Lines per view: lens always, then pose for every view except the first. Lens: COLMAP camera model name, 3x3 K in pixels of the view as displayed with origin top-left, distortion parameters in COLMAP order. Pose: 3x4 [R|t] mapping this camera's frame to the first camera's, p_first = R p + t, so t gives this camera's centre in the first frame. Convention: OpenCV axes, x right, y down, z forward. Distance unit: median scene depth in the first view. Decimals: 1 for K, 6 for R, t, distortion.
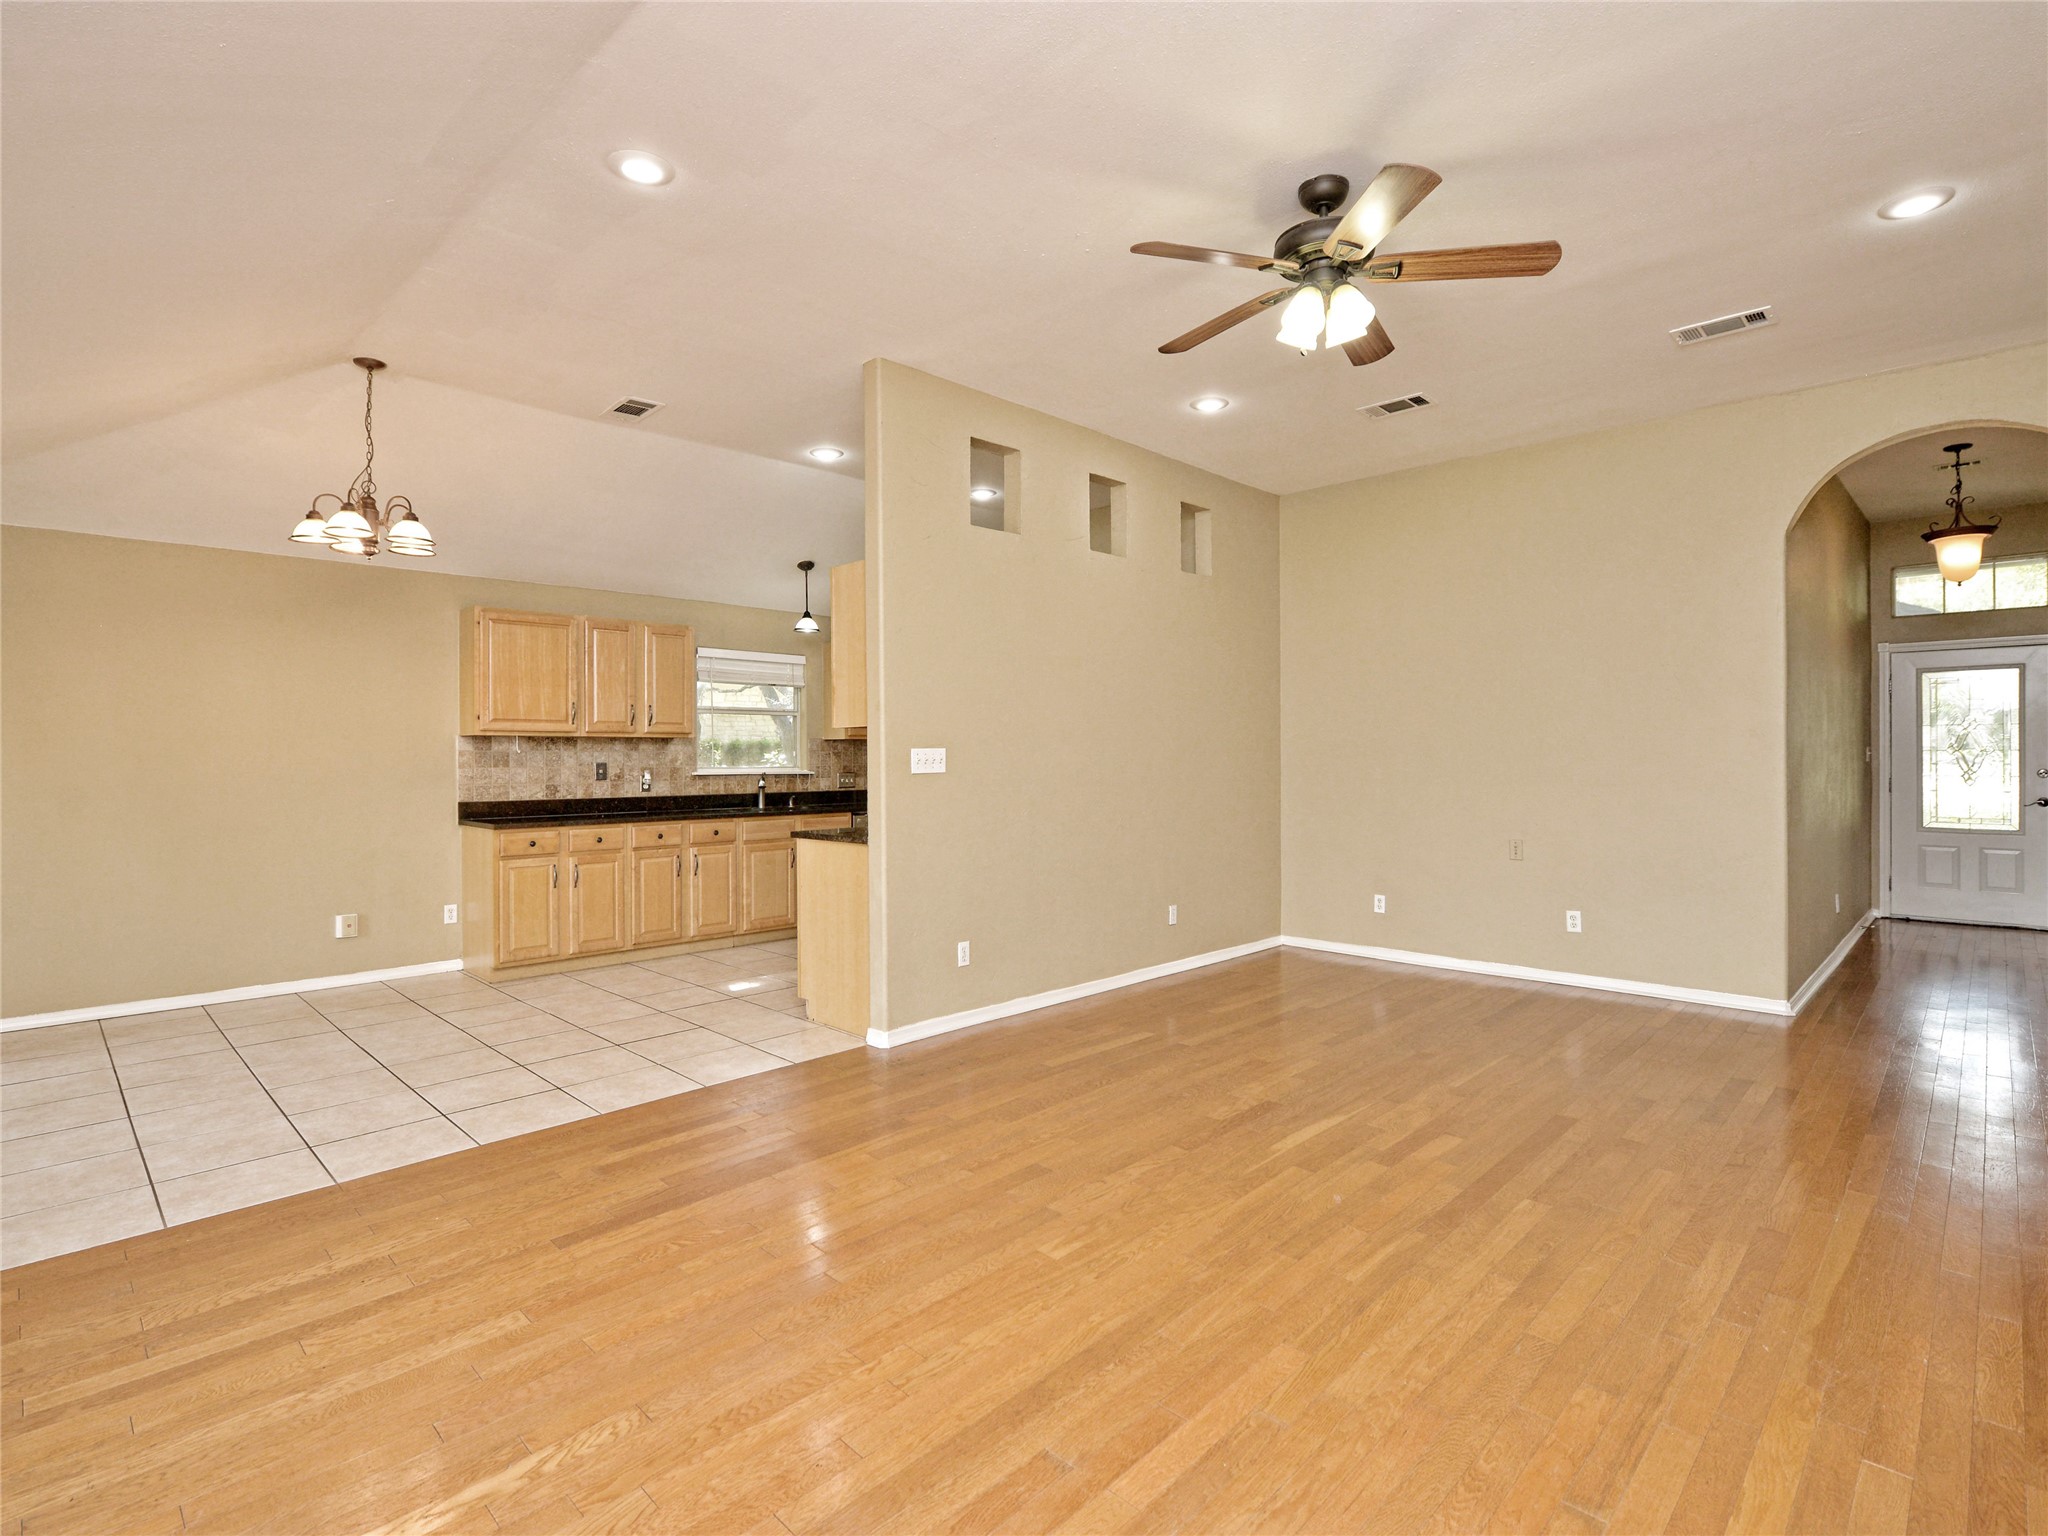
lens RADIAL K [[998.9, 0, 1029.6], [0, 998.9, 762.3], [0, 0, 1]] dist [-0.007803, -0.002241]
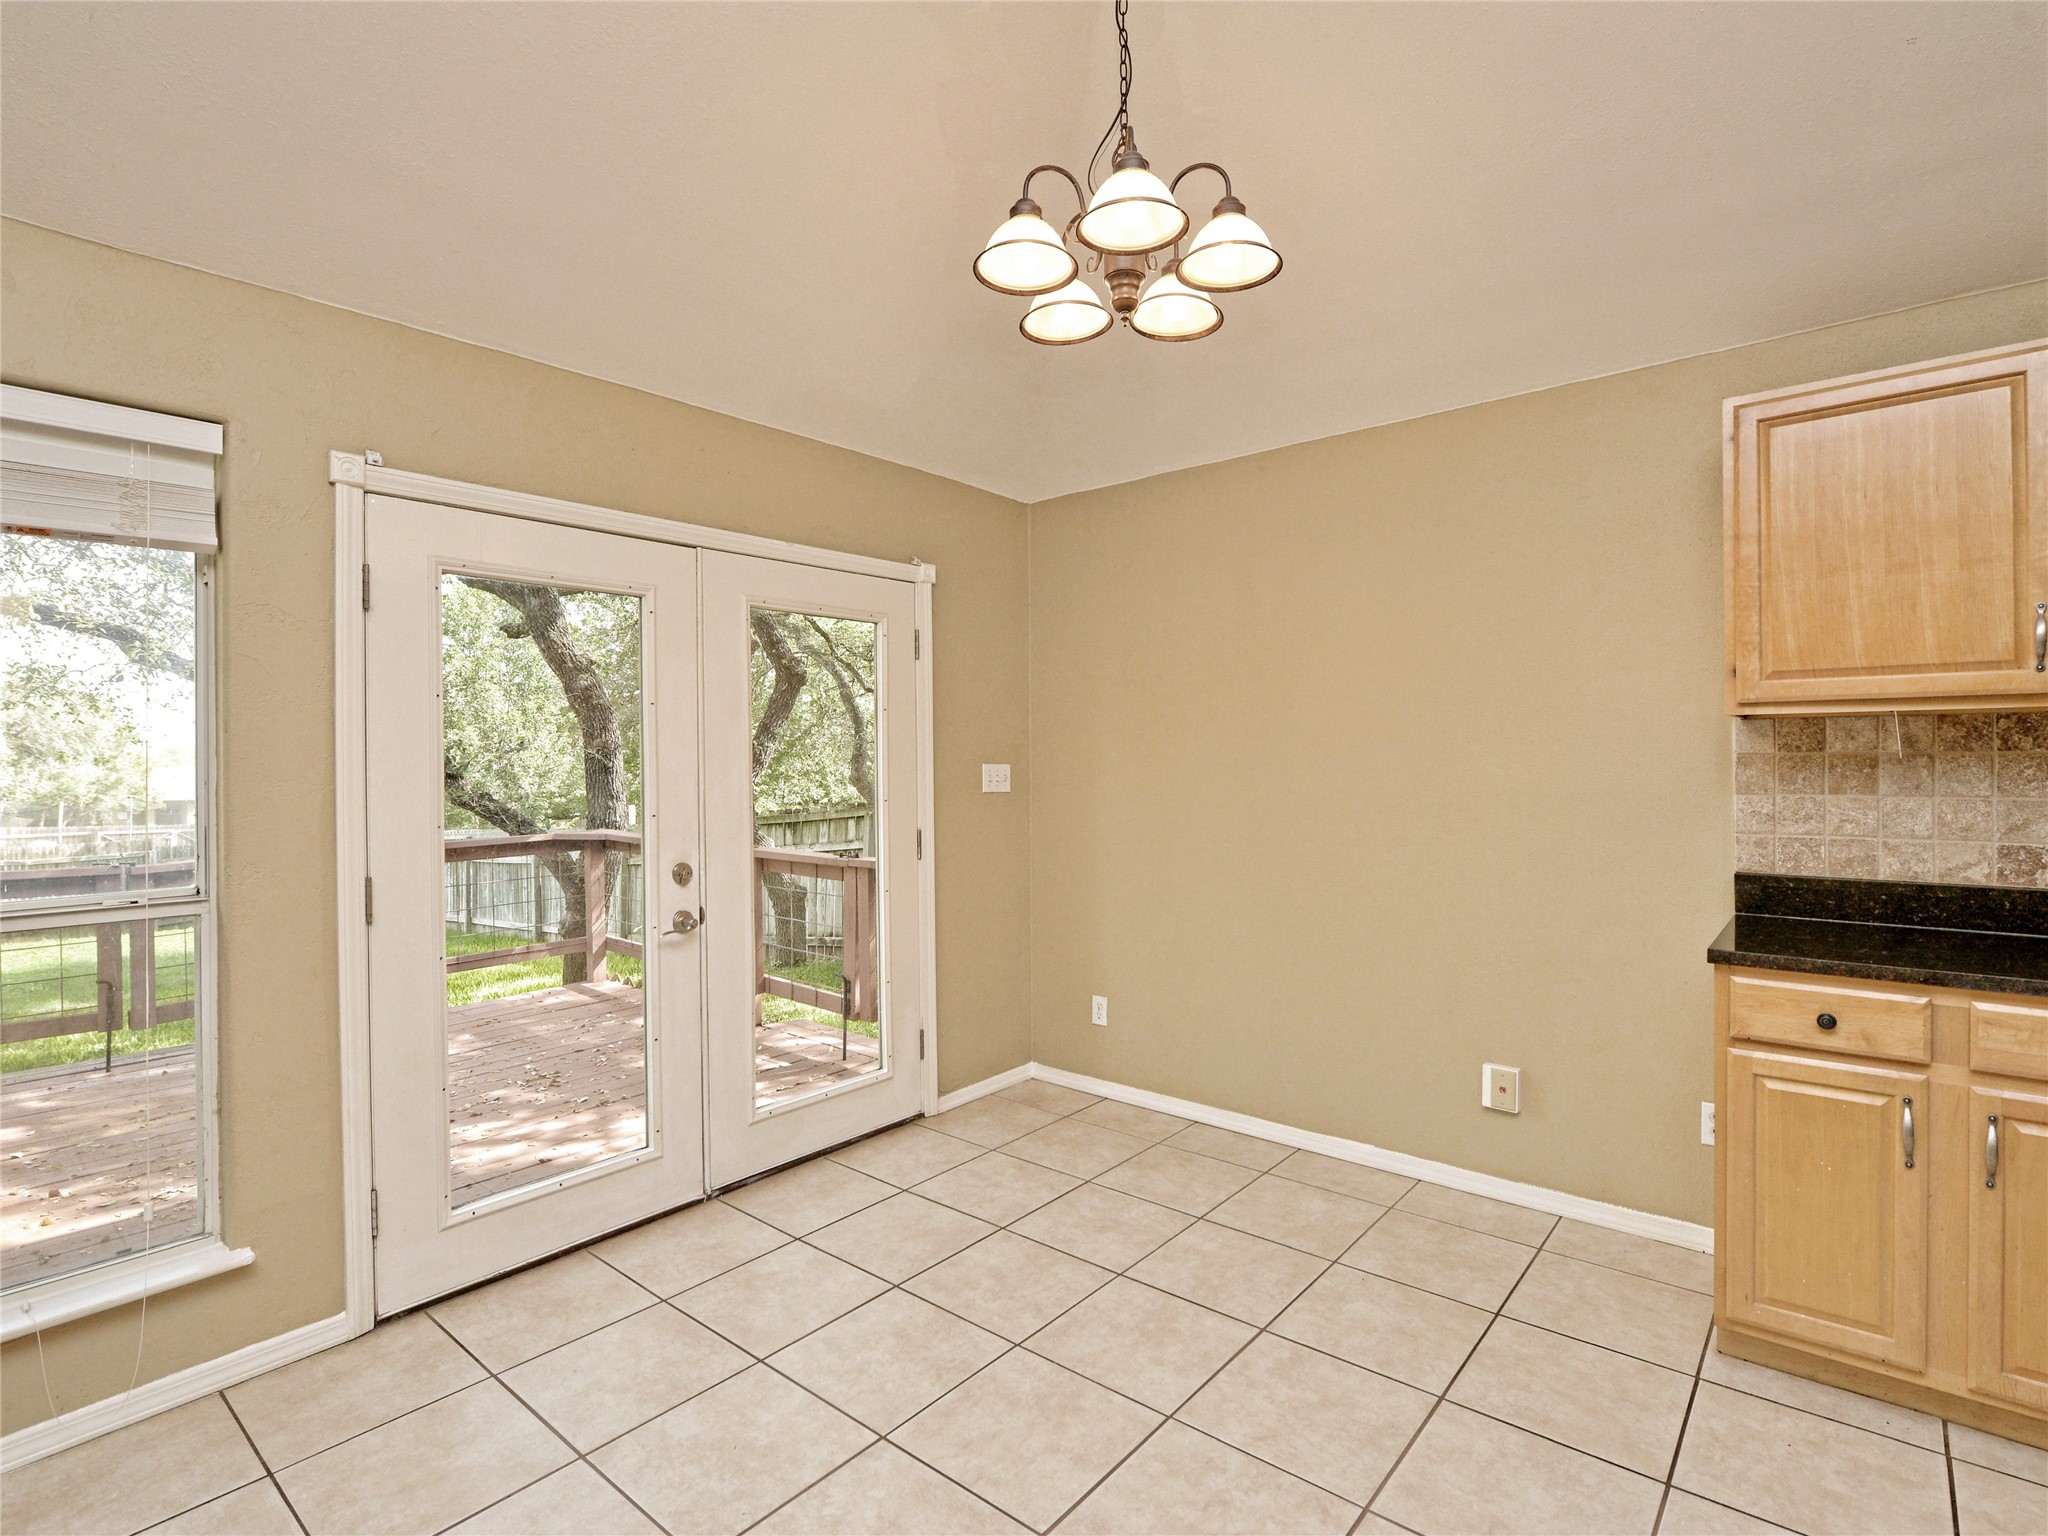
lens RADIAL K [[998.9, 0, 1032.2], [0, 998.9, 758.1], [0, 0, 1]] dist [-0.007803, -0.002241]
pose [[0.071606, -0.000503, -0.997433, -0.335477], [0.004056, 0.999992, -0.000213, -0.021852], [0.997425, -0.004030, 0.071608, 1.354635]]
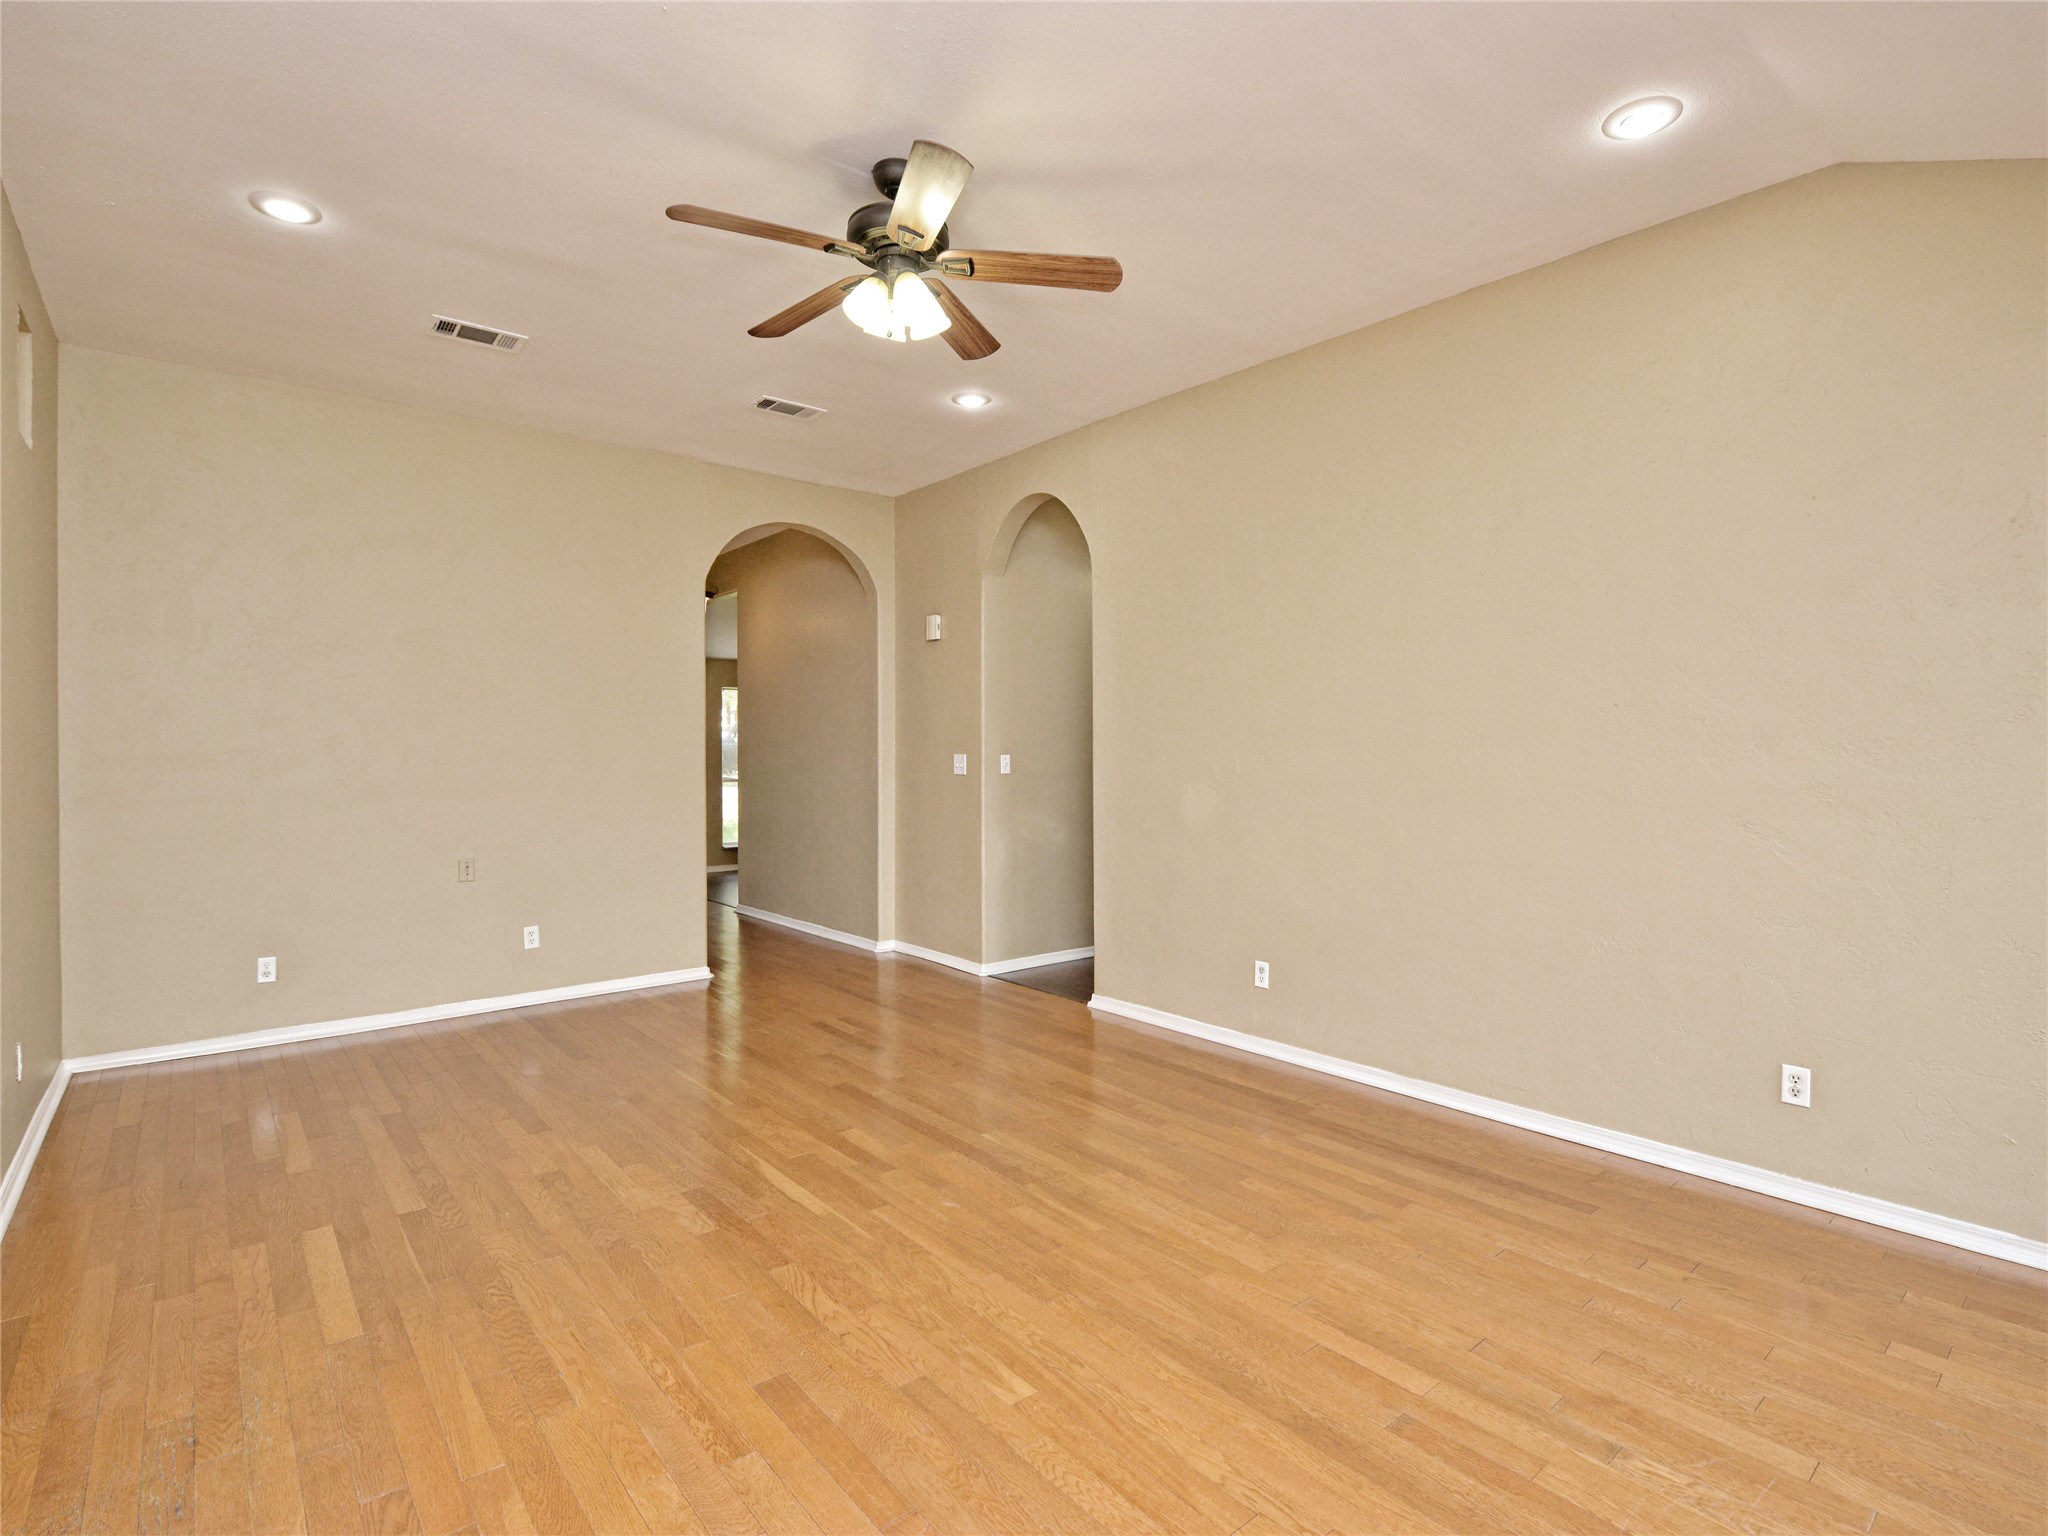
lens RADIAL K [[998.9, 0, 1030.2], [0, 998.9, 759.1], [0, 0, 1]] dist [-0.007803, -0.002241]
pose [[0.097109, 0.000696, 0.995274, -0.617657], [0.010421, 0.999944, -0.001716, -0.008215], [-0.995219, 0.010539, 0.097096, 0.736523]]
